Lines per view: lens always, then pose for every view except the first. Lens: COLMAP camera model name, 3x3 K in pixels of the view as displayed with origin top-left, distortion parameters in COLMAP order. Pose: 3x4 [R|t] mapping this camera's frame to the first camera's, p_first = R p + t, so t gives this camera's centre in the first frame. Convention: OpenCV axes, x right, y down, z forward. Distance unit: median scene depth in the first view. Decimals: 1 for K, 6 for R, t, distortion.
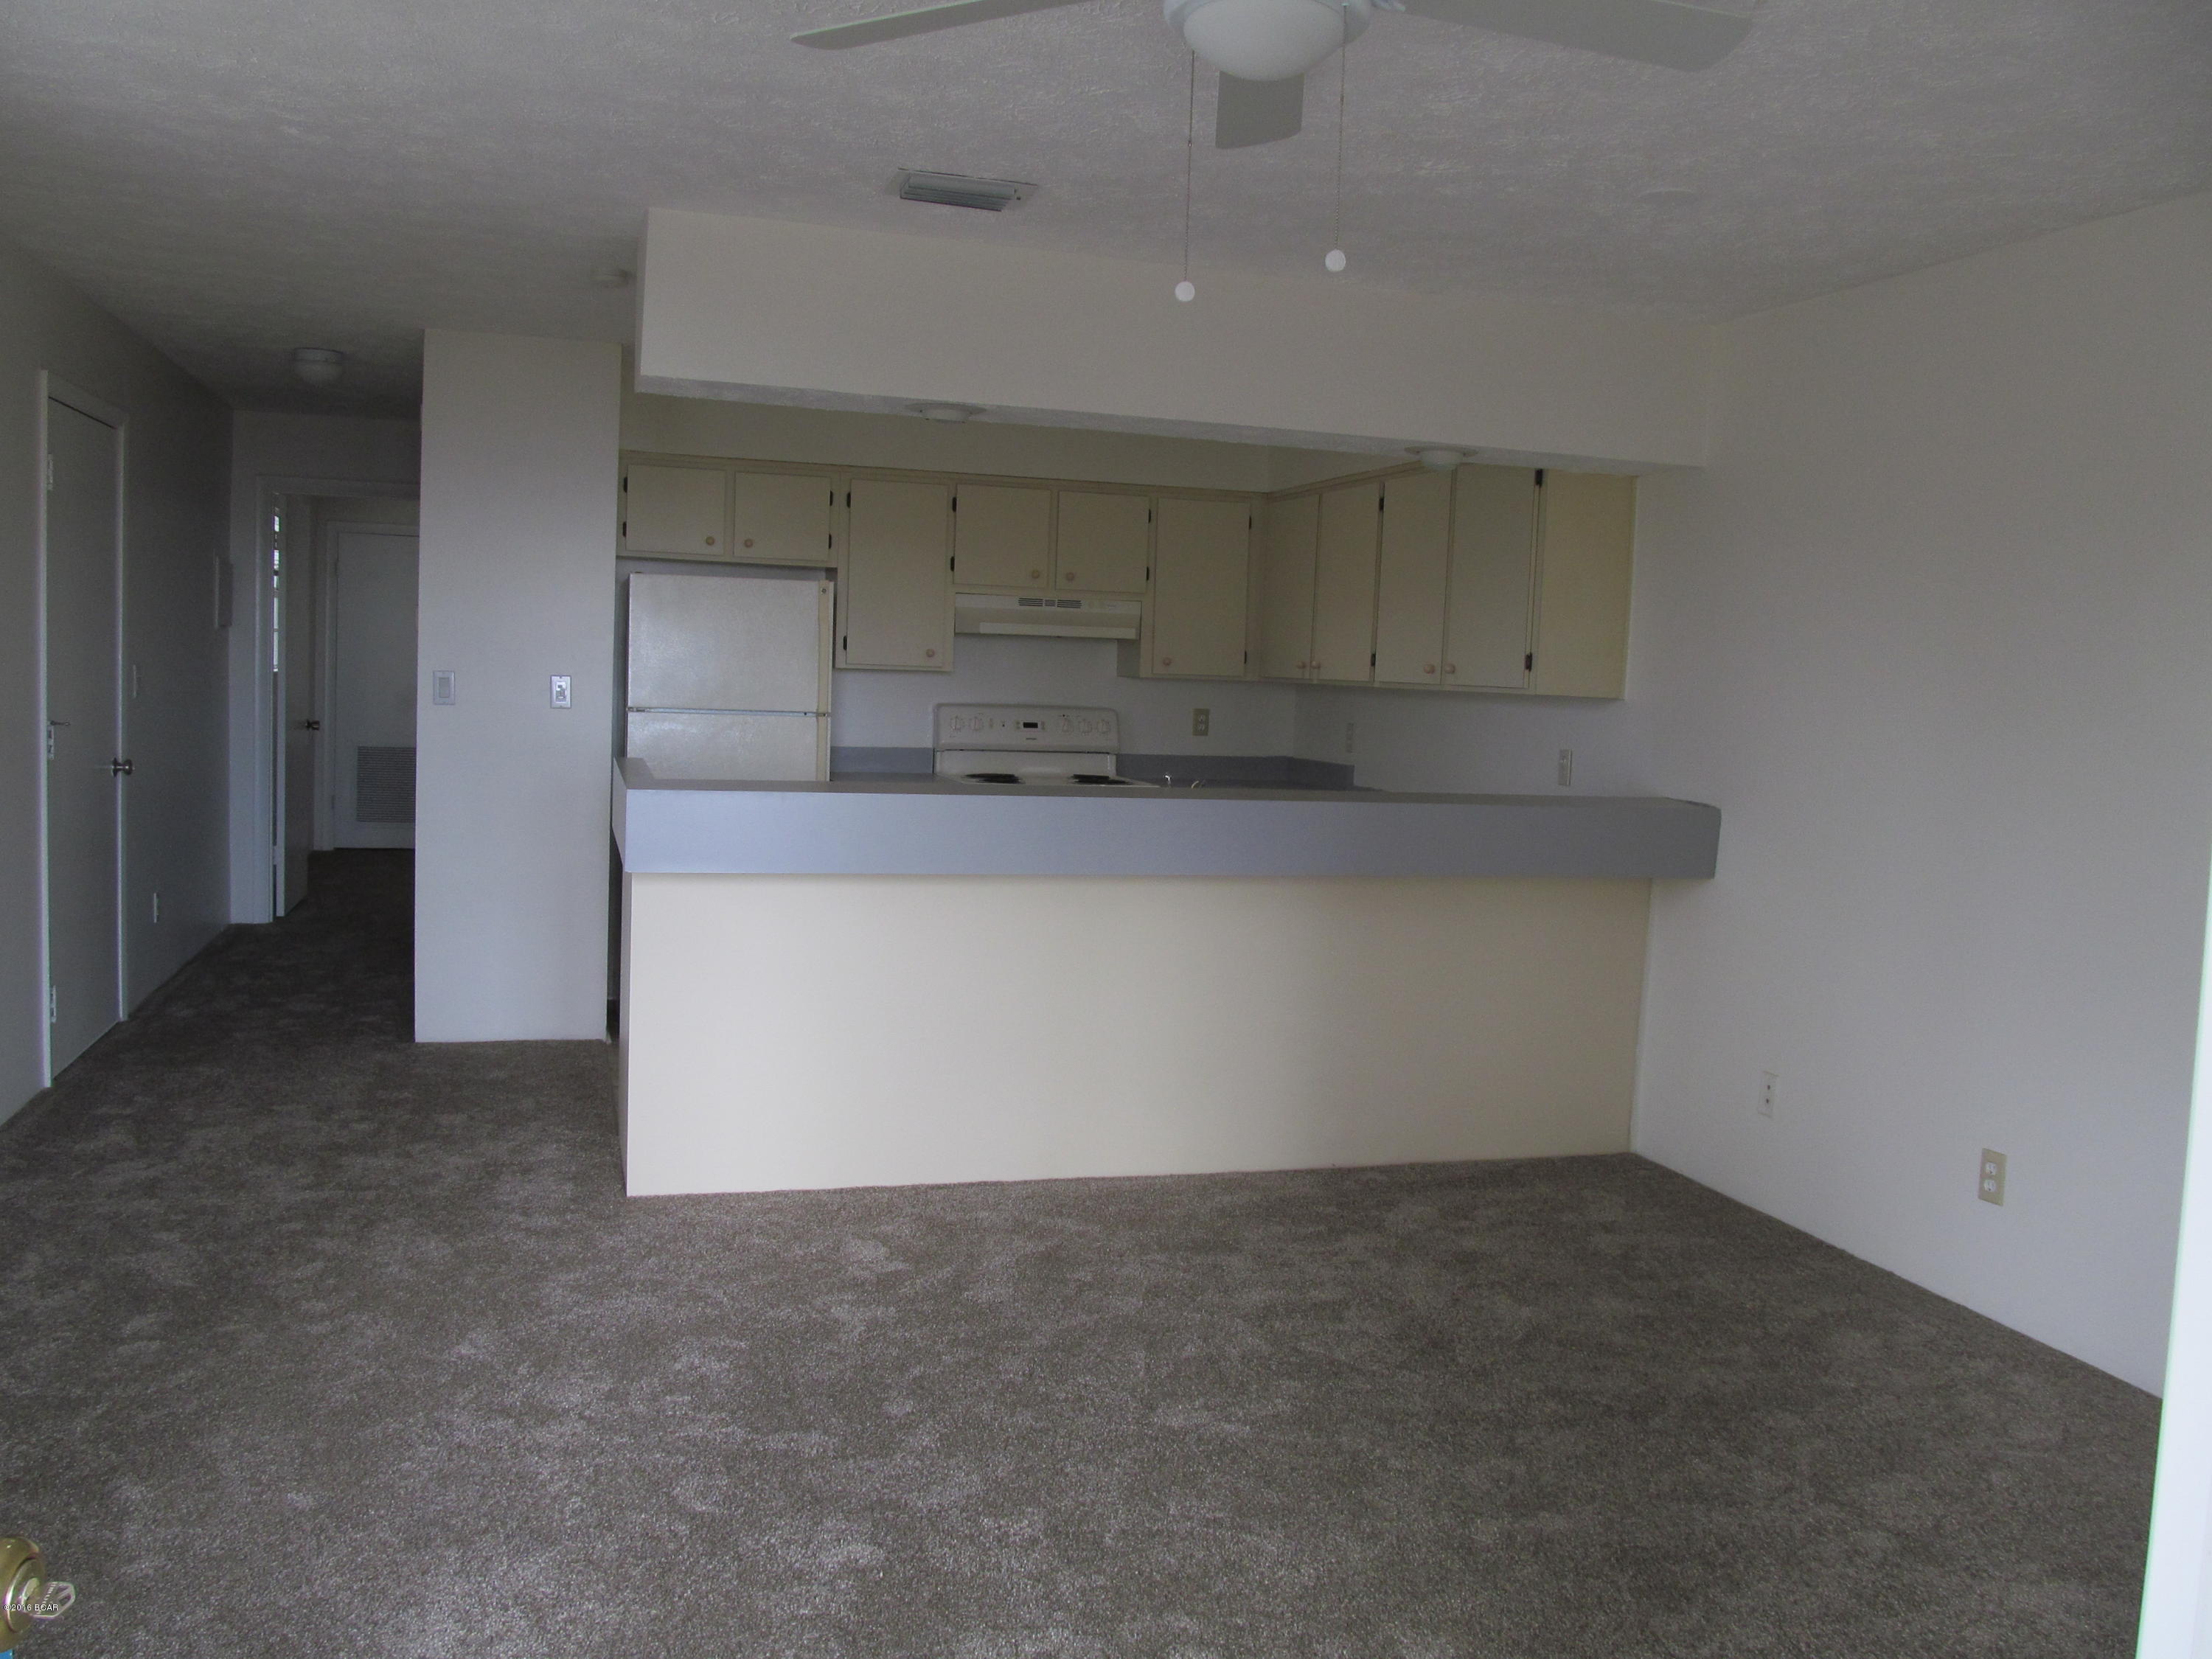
lens RADIAL K [[1852.6, 0, 1107.4], [0, 1852.6, 834.3], [0, 0, 1]] dist [-0.041341, -0.000541]
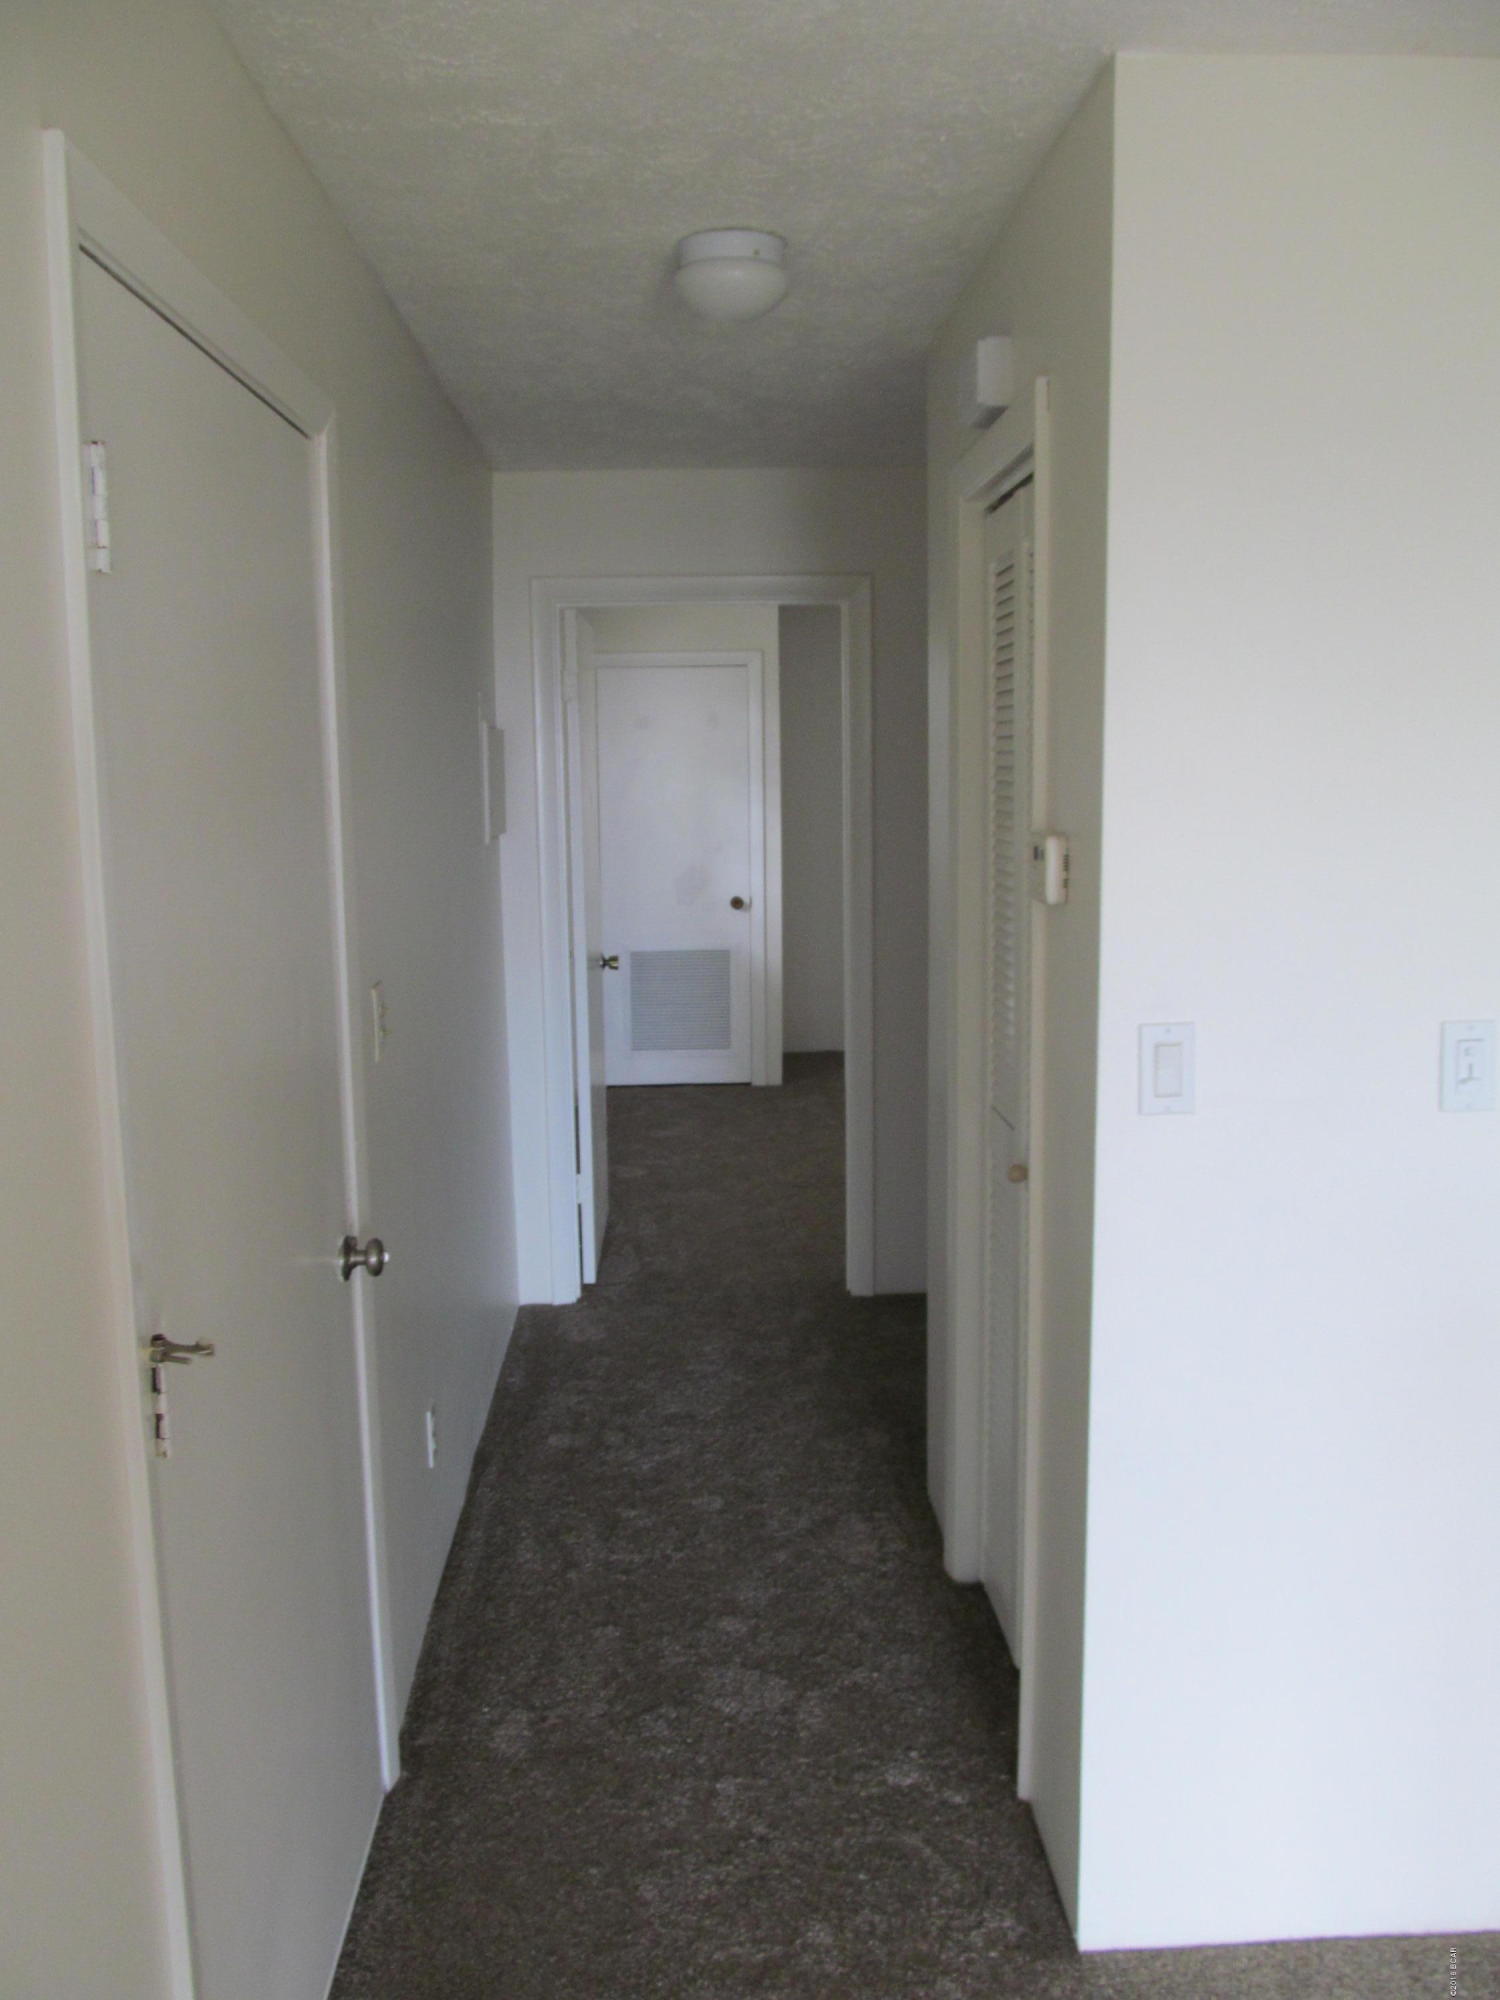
lens RADIAL K [[1675.1, 0, 741.8], [0, 1675.1, 993.5], [0, 0, 1]] dist [-0.041341, -0.000541]
pose [[0.966463, -0.023483, -0.255730, -0.328216], [0.035396, 0.998487, 0.042081, -0.101580], [0.254355, -0.049722, 0.965832, 0.606037]]
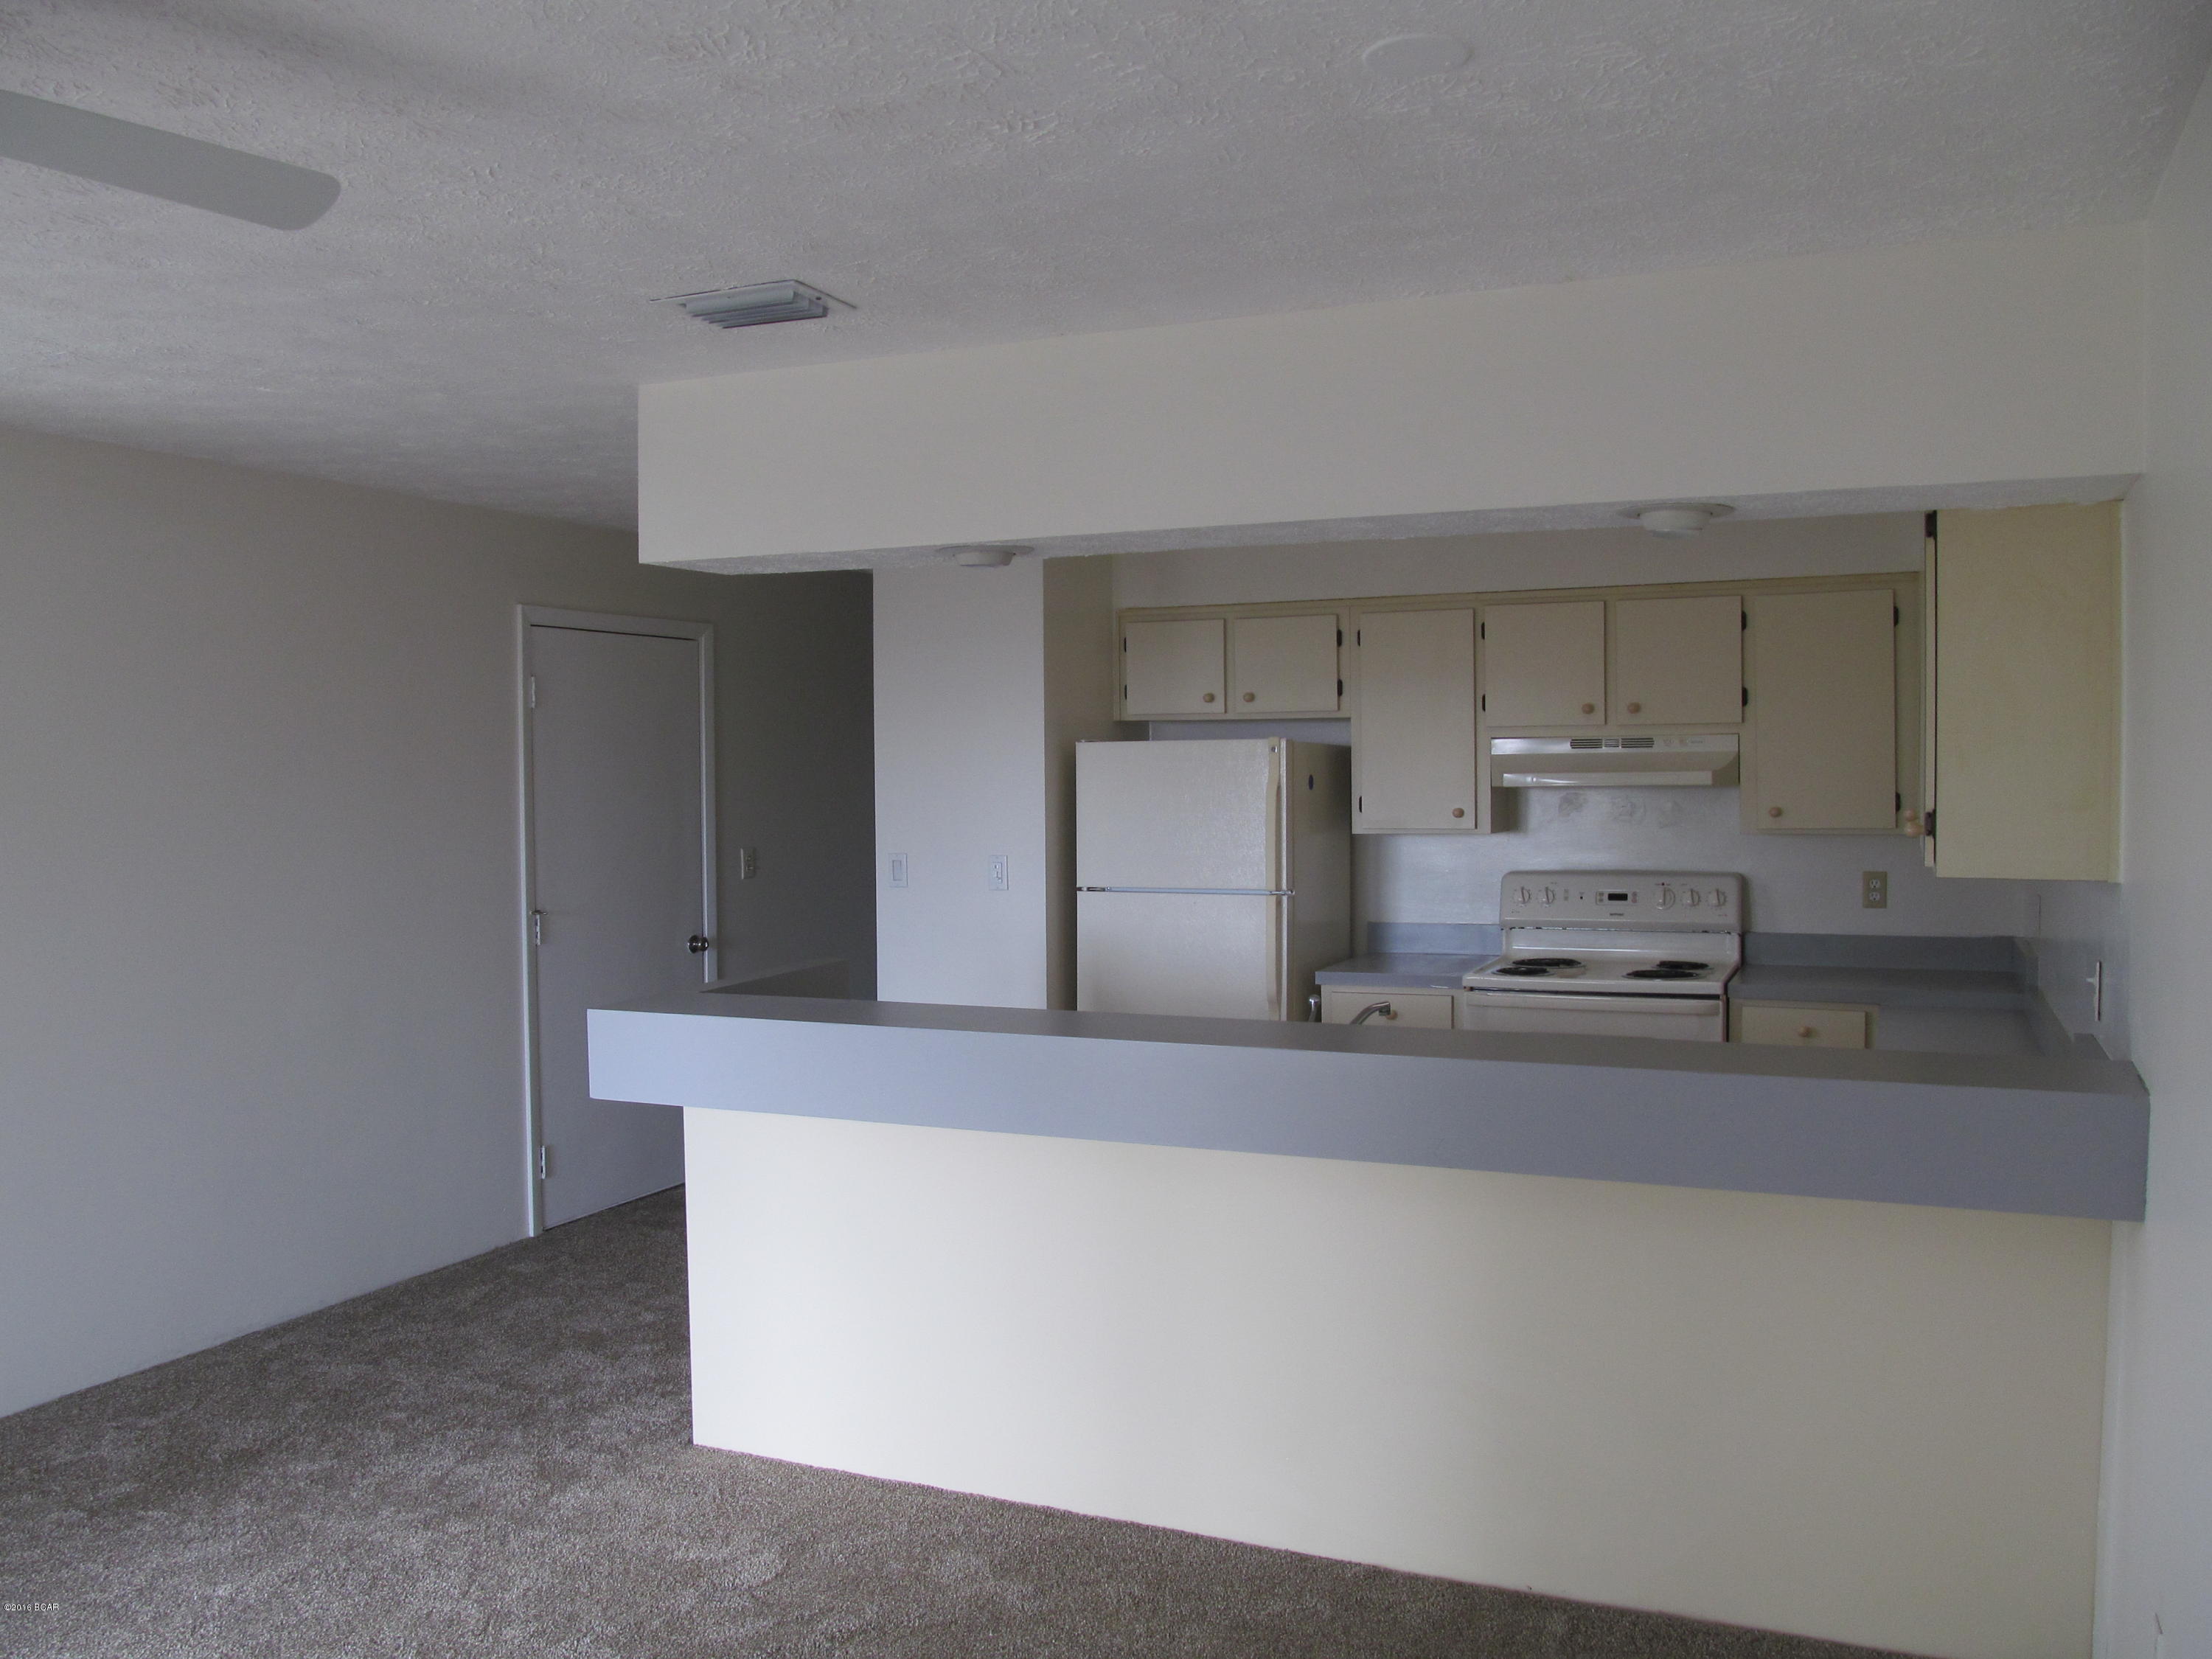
lens RADIAL K [[1852.6, 0, 1105.1], [0, 1852.6, 832.4], [0, 0, 1]] dist [-0.041341, -0.000541]
pose [[0.752475, -0.023010, -0.658219, 0.347976], [-0.020154, 0.998117, -0.057932, -0.040566], [0.658313, 0.056858, 0.750594, 0.296881]]
